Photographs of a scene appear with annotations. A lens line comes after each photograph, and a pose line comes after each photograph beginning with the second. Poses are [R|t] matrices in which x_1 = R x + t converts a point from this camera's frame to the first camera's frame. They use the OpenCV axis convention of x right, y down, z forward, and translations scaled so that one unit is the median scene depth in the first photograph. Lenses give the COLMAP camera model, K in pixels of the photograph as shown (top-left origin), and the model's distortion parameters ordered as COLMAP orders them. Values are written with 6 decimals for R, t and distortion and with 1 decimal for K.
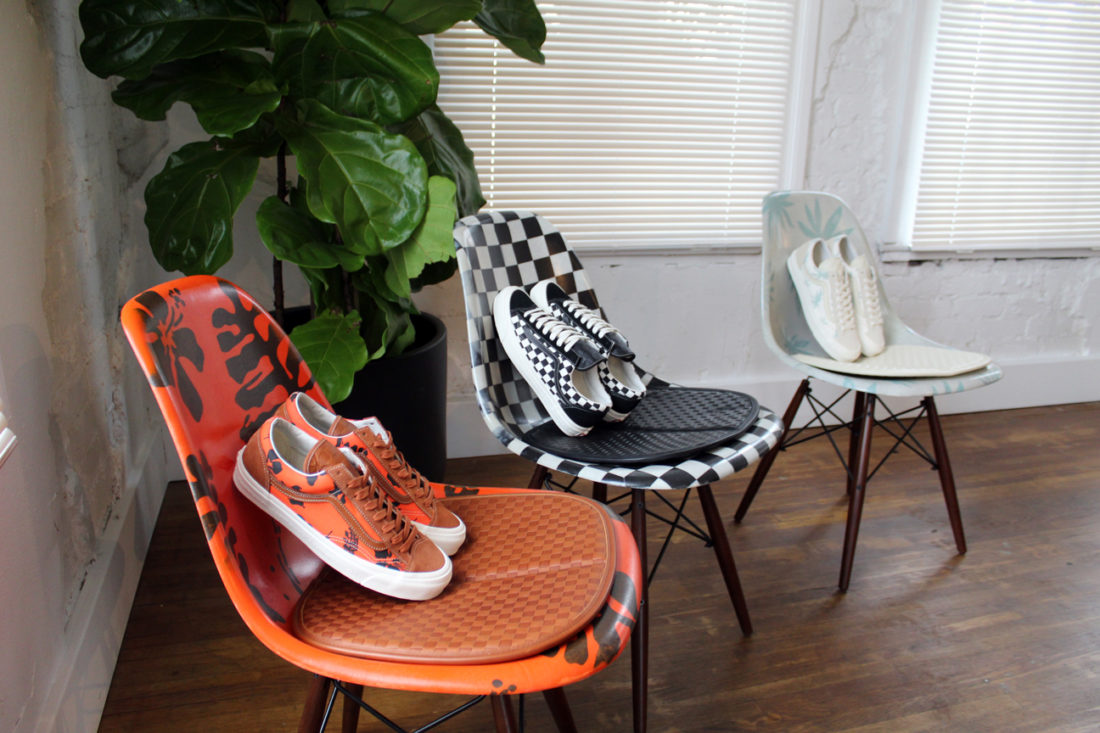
lens RADIAL K [[904.8, 0, 550.0], [0, 904.8, 366.5], [0, 0, 1]] dist [-0.057504, 0.000415]
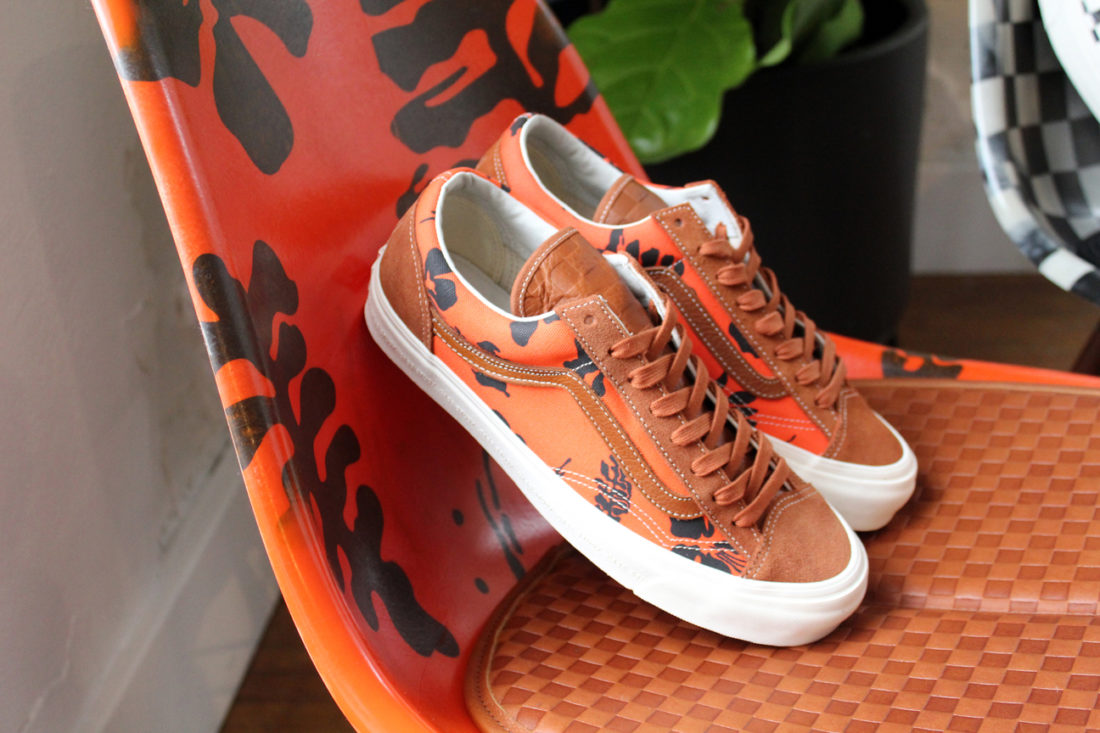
lens RADIAL K [[1342.8, 0, 549.8], [0, 1342.8, 401.3], [0, 0, 1]] dist [-0.061515, 0.017950]
pose [[0.921999, 0.104917, -0.372707, -0.025646], [-0.024200, 0.976321, 0.214969, 0.025499], [0.386435, -0.189182, 0.902706, 0.422221]]
